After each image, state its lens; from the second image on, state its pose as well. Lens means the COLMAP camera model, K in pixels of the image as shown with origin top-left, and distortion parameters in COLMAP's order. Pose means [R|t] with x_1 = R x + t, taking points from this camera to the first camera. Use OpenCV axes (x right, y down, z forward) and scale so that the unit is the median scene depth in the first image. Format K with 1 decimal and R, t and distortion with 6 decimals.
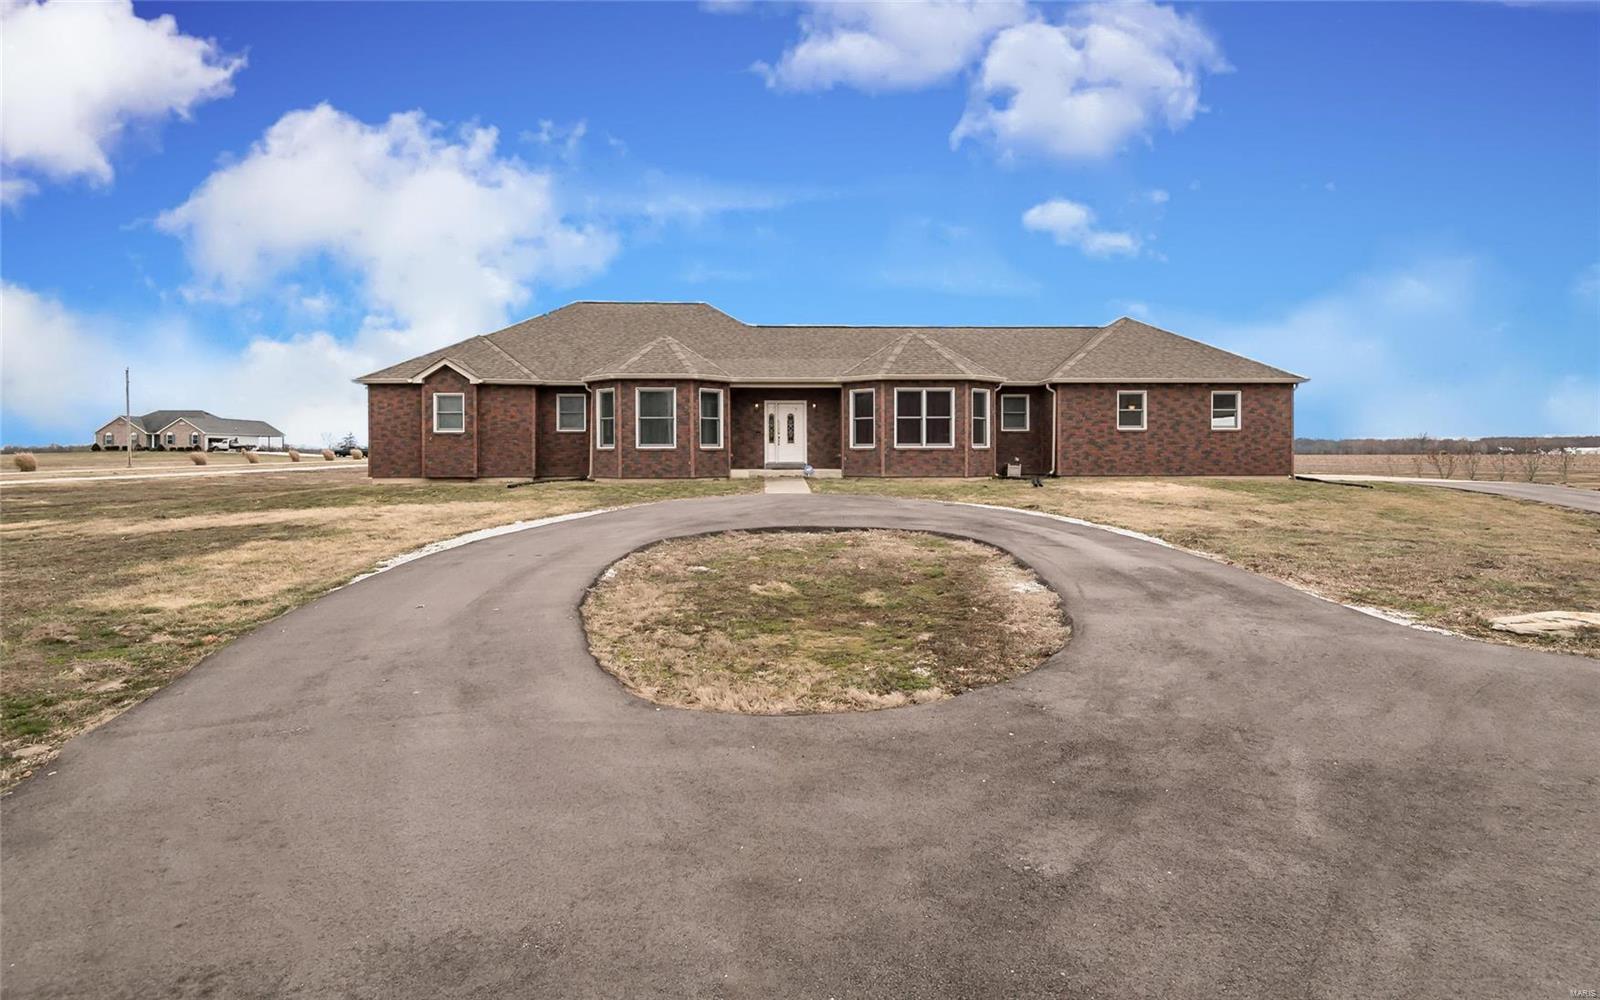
lens RADIAL K [[828.5, 0, 799.7], [0, 828.5, 474.6], [0, 0, 1]] dist [0.000000, -0.001293]
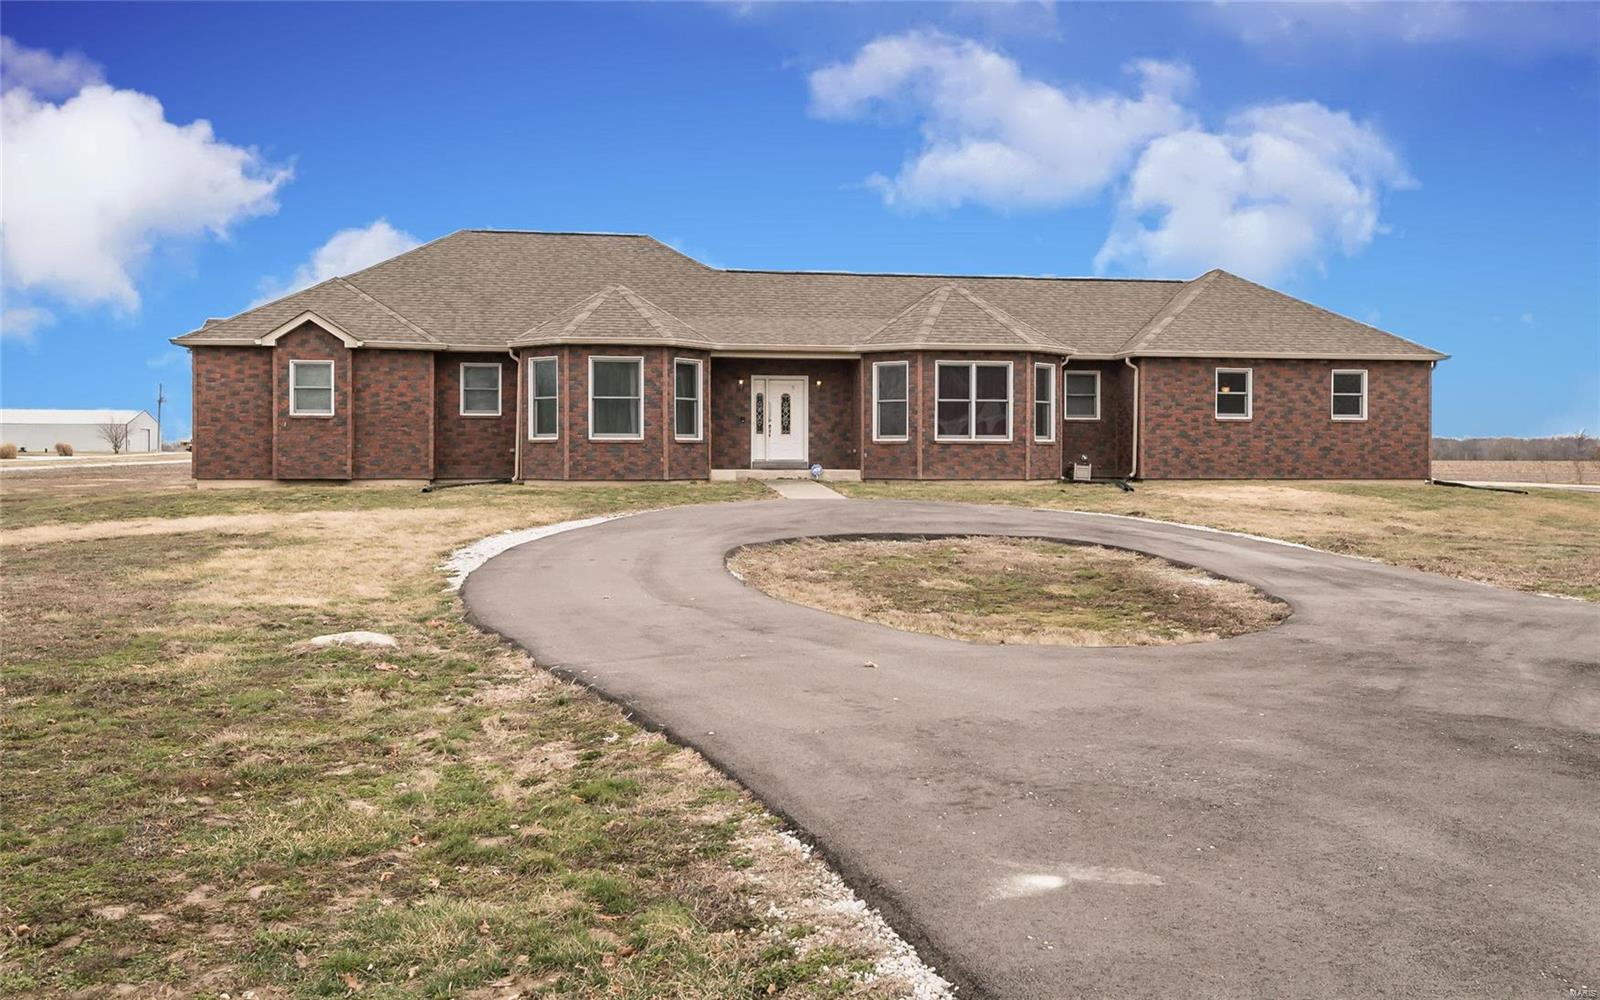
lens RADIAL K [[1333.4, 0, 800.0], [0, 1333.4, 500.0], [0, 0, 1]] dist [-0.011128, 0.018157]
pose [[0.993335, 0.000401, 0.115265, -0.140934], [-0.001232, 0.999974, 0.007133, 0.012433], [-0.115259, -0.007228, 0.993309, -0.178877]]
